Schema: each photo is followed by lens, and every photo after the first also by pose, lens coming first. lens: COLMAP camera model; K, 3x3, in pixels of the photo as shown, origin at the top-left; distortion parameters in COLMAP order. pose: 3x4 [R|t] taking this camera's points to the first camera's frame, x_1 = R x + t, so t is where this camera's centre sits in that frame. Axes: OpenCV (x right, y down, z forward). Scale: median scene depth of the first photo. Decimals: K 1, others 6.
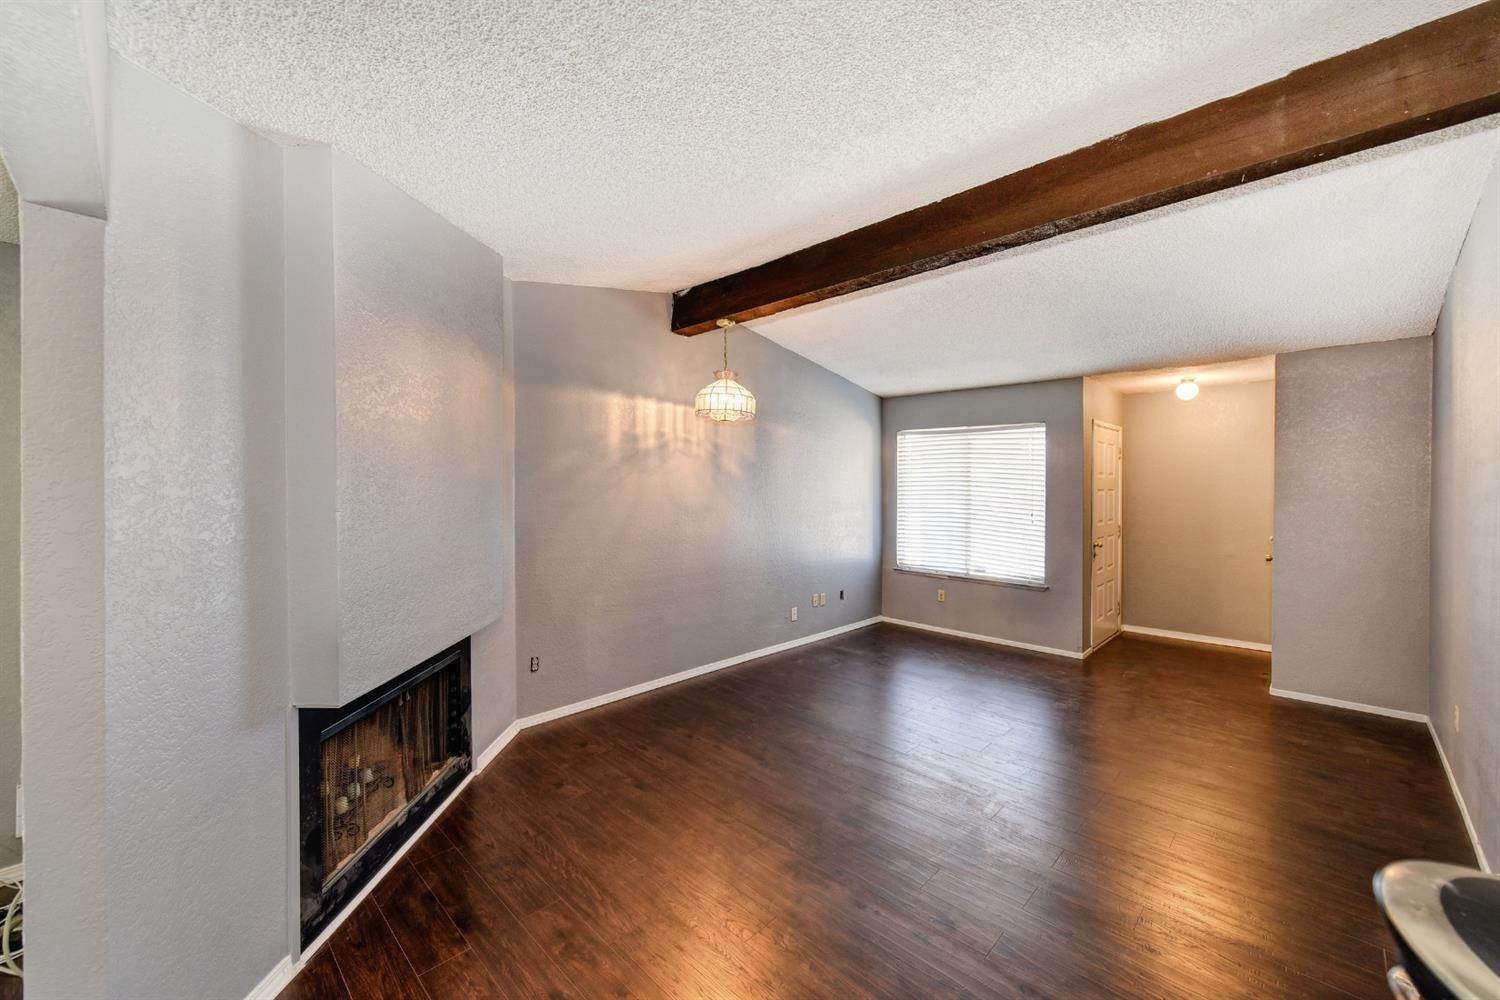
lens RADIAL K [[588.2, 0, 749.1], [0, 588.2, 492.0], [0, 0, 1]] dist [0.004855, 0.000255]
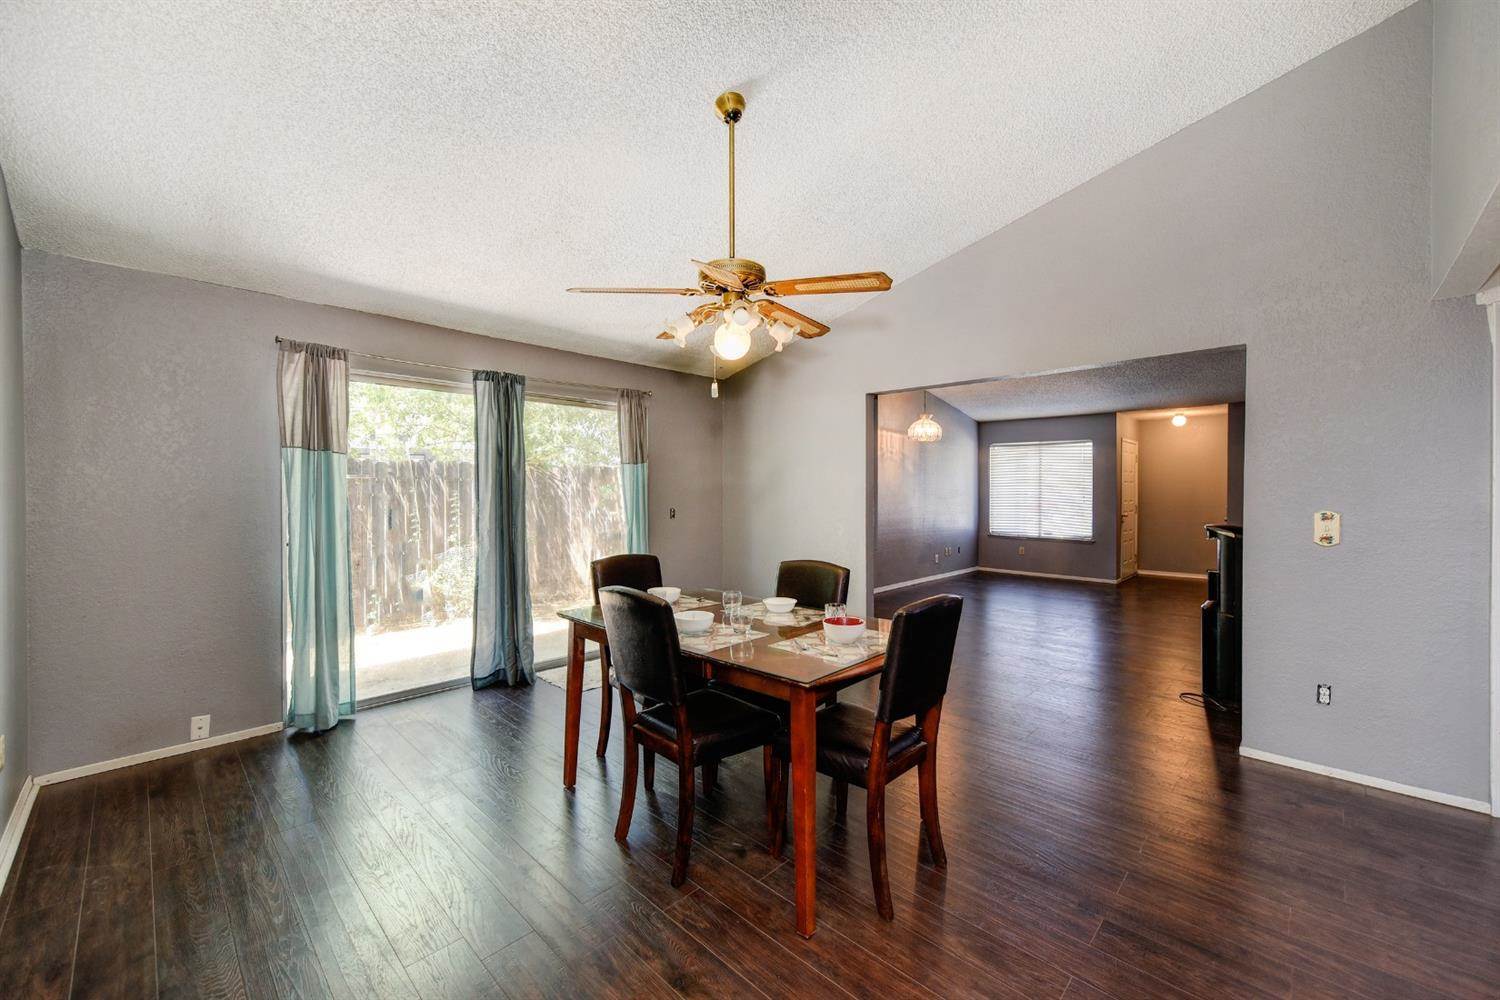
lens RADIAL K [[588.2, 0, 756.5], [0, 588.2, 504.5], [0, 0, 1]] dist [0.004855, 0.000255]
pose [[0.999890, -0.007080, 0.013031, -0.417189], [0.006976, 0.999943, 0.008050, 0.039151], [-0.013087, -0.007958, 0.999883, -0.573259]]
